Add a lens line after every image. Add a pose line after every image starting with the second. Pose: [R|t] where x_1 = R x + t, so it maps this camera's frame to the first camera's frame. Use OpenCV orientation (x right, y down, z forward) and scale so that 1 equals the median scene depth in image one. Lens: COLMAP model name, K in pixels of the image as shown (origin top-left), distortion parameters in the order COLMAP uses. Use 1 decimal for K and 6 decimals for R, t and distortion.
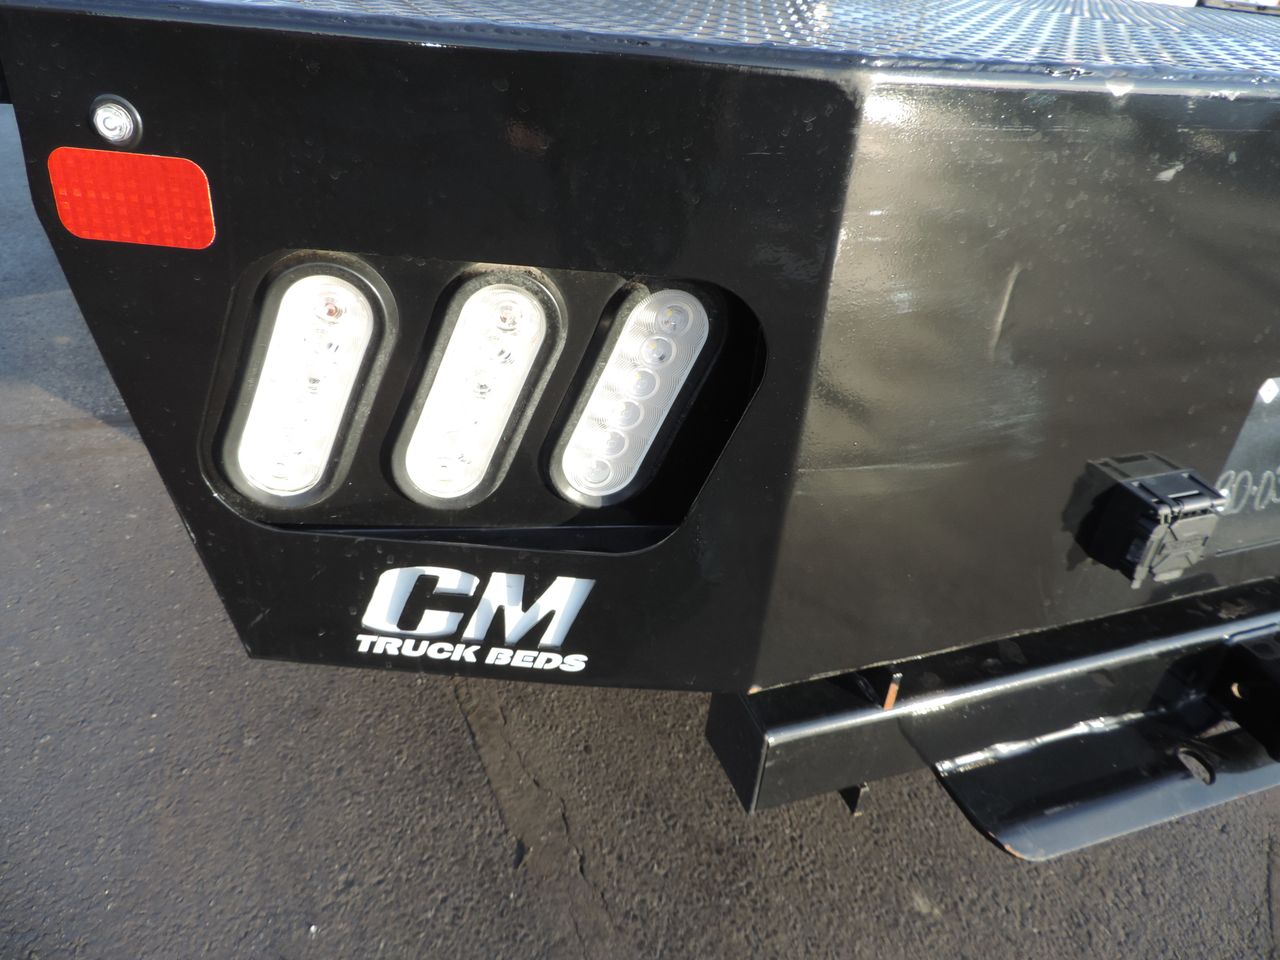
lens RADIAL K [[1002.1, 0, 640.0], [0, 1002.1, 480.0], [0, 0, 1]] dist [-0.049313, 0.001319]
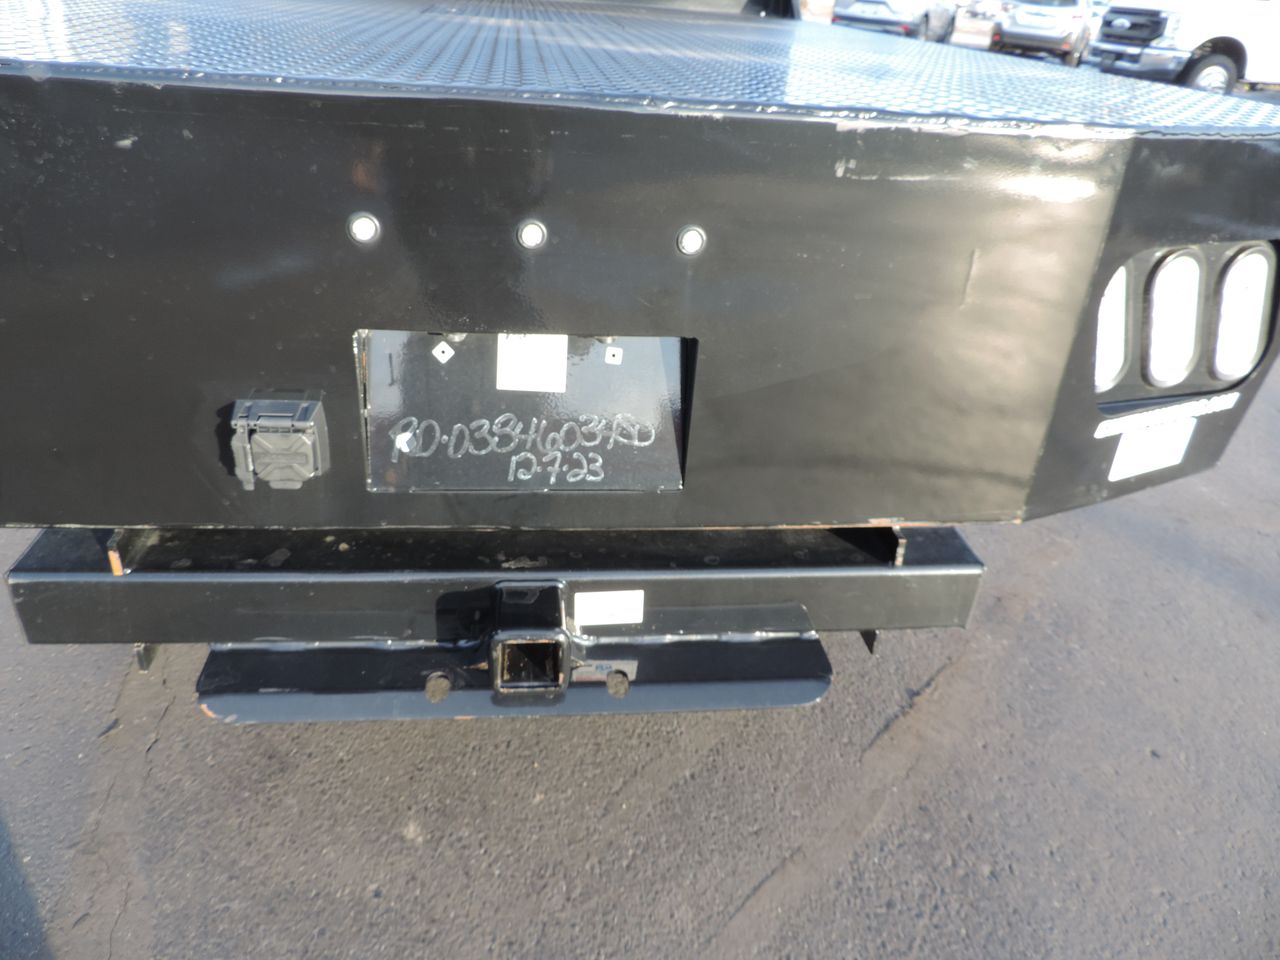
lens RADIAL K [[1002.1, 0, 640.0], [0, 1002.1, 480.0], [0, 0, 1]] dist [-0.049313, 0.001319]
pose [[0.980392, 0.118457, -0.157481, 0.928564], [-0.125516, 0.991452, -0.035623, 0.063678], [0.151915, 0.054691, 0.986879, -0.115768]]
